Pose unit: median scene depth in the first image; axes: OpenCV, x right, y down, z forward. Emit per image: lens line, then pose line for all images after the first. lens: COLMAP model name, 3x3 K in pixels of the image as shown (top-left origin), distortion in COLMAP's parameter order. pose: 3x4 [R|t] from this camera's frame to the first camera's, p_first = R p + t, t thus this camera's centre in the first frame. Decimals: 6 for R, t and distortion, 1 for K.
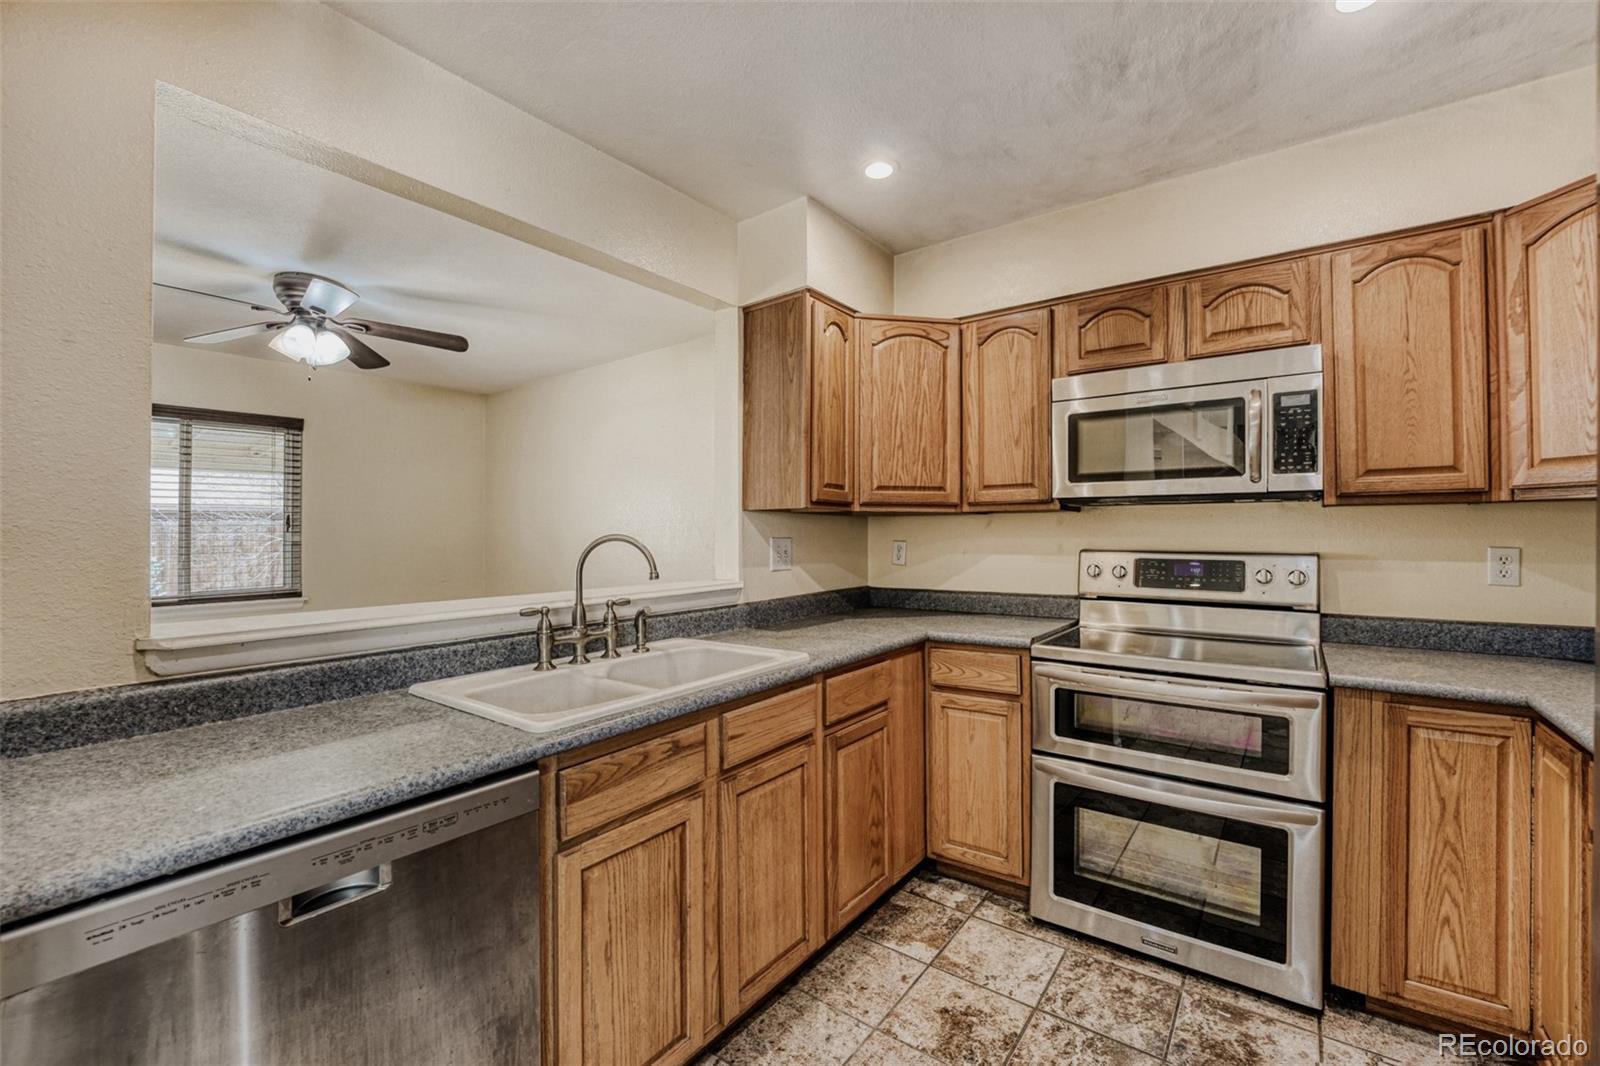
lens RADIAL K [[671.1, 0, 790.3], [0, 671.1, 529.2], [0, 0, 1]] dist [-0.020027, -0.000069]
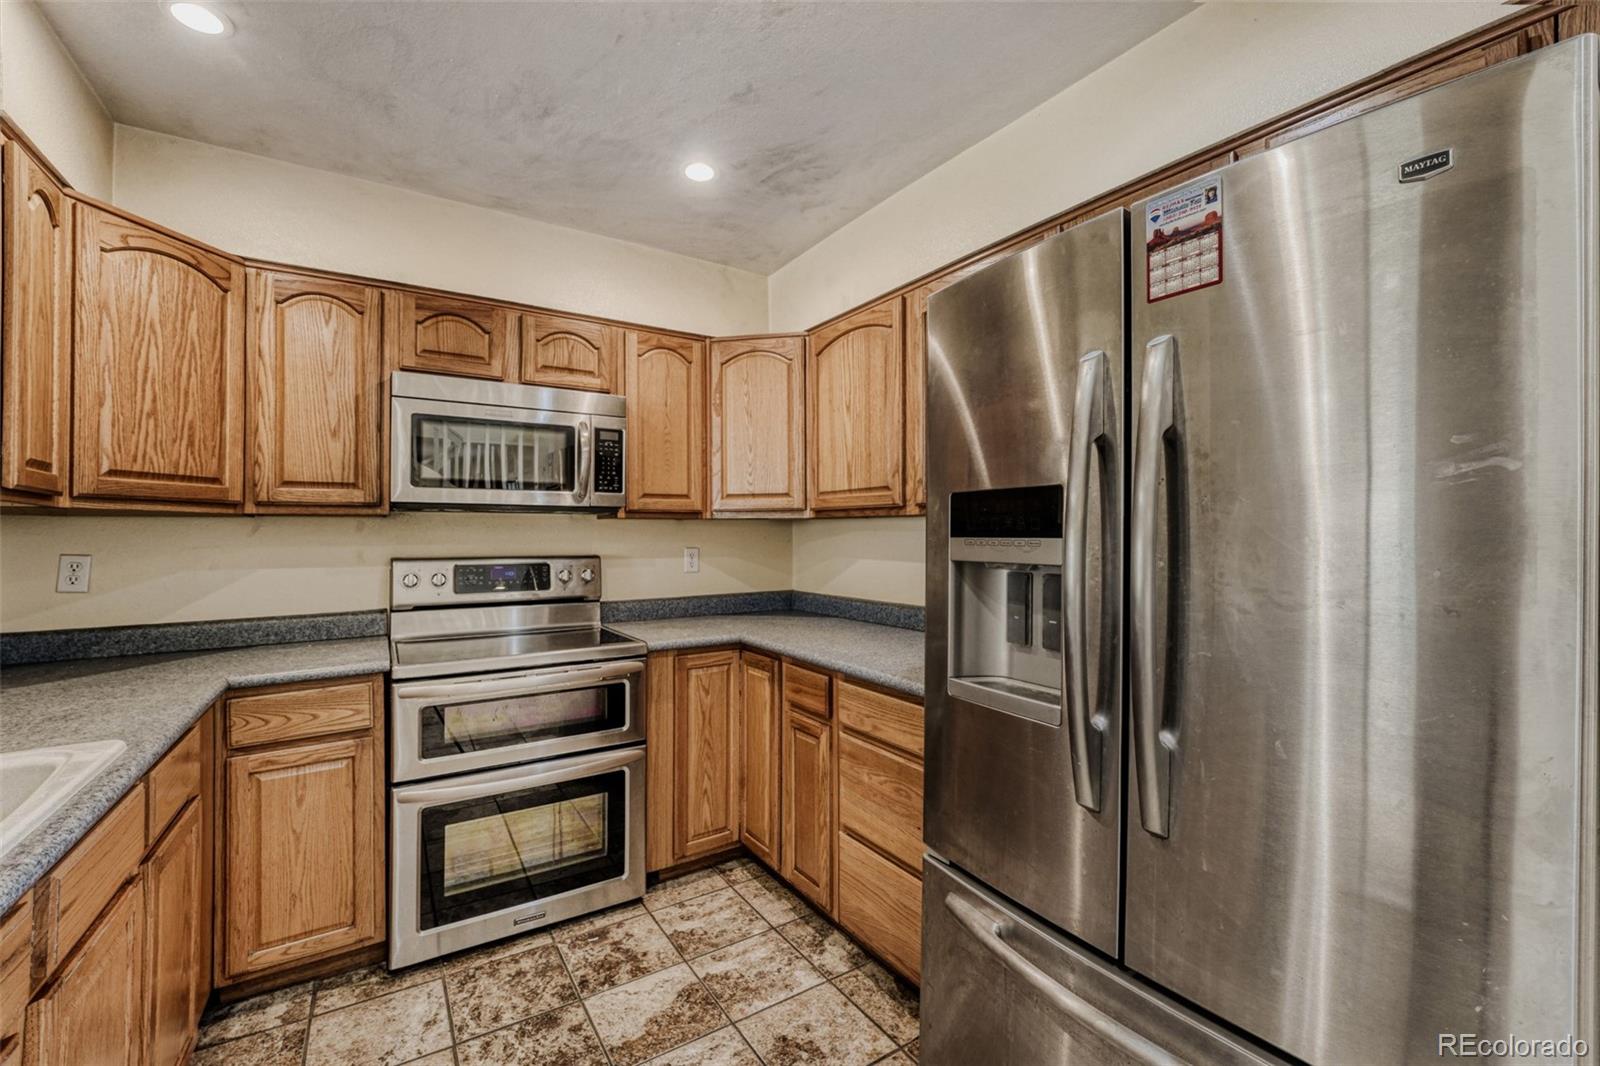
lens RADIAL K [[671.1, 0, 816.3], [0, 671.1, 536.4], [0, 0, 1]] dist [-0.020027, -0.000069]
pose [[0.328175, 0.002589, 0.944614, -0.296439], [0.000564, 0.999996, -0.002937, 0.003211], [-0.944617, 0.001496, 0.328172, 0.177351]]
